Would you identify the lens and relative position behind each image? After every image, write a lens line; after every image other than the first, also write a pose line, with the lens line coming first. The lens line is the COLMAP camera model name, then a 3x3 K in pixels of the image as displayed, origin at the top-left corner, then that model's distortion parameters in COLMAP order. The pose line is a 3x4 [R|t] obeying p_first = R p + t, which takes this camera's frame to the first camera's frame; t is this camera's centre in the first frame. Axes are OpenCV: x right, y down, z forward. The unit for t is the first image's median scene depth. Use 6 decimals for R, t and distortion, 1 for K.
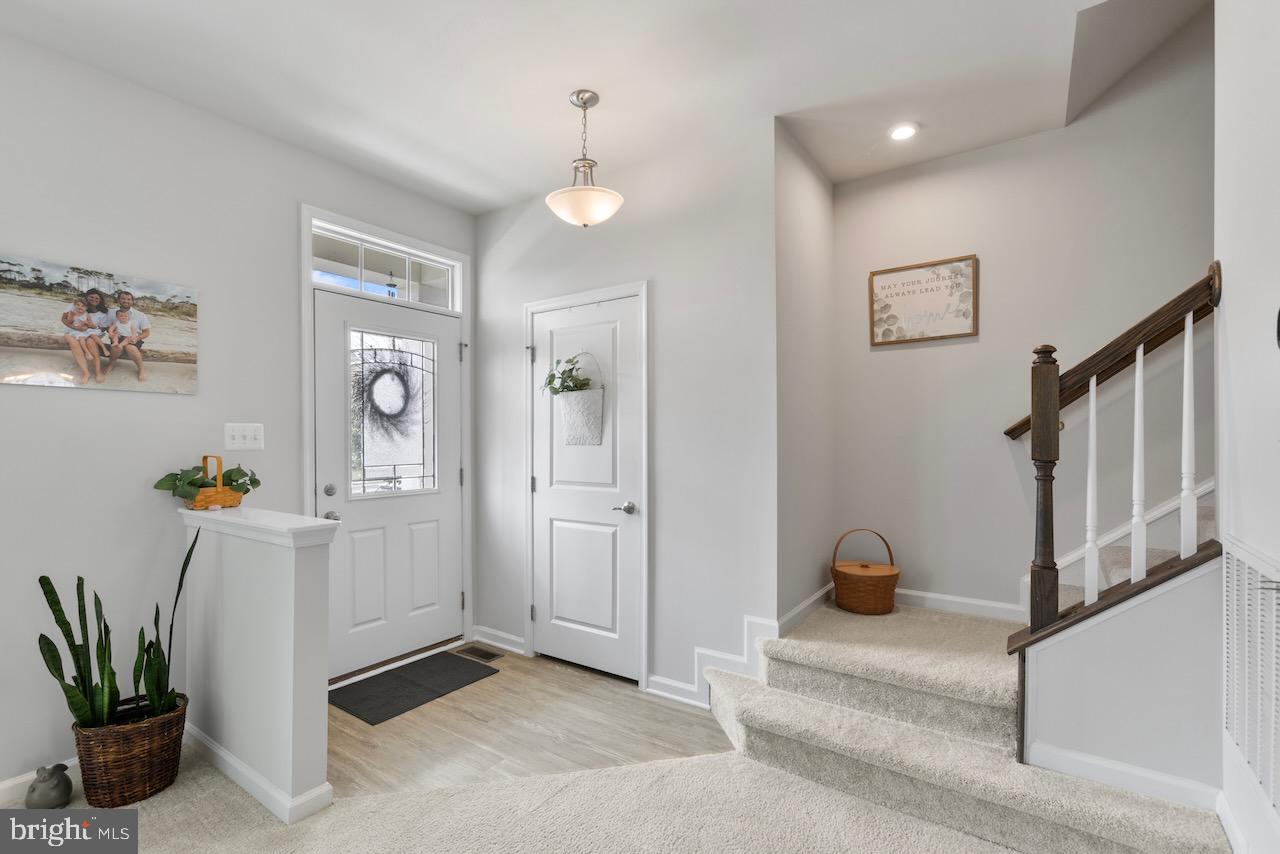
lens RADIAL K [[580.2, 0, 641.6], [0, 580.2, 442.2], [0, 0, 1]] dist [-0.004678, 0.002430]
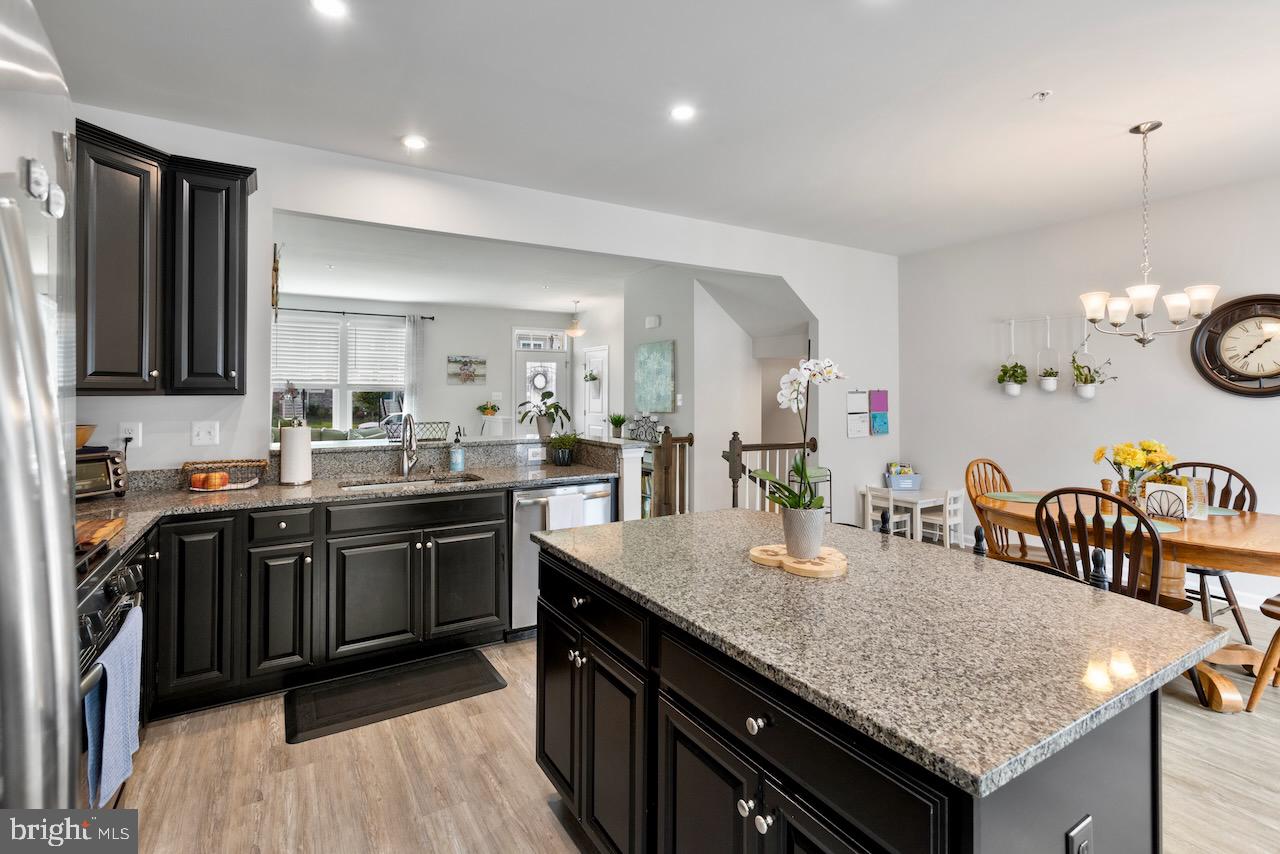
lens RADIAL K [[580.2, 0, 649.1], [0, 580.2, 379.1], [0, 0, 1]] dist [-0.004678, 0.002430]
pose [[0.921241, -0.006291, -0.388942, 1.434285], [-0.003539, 0.999692, -0.024554, -0.028549], [0.388977, 0.023997, 0.920935, -1.762508]]
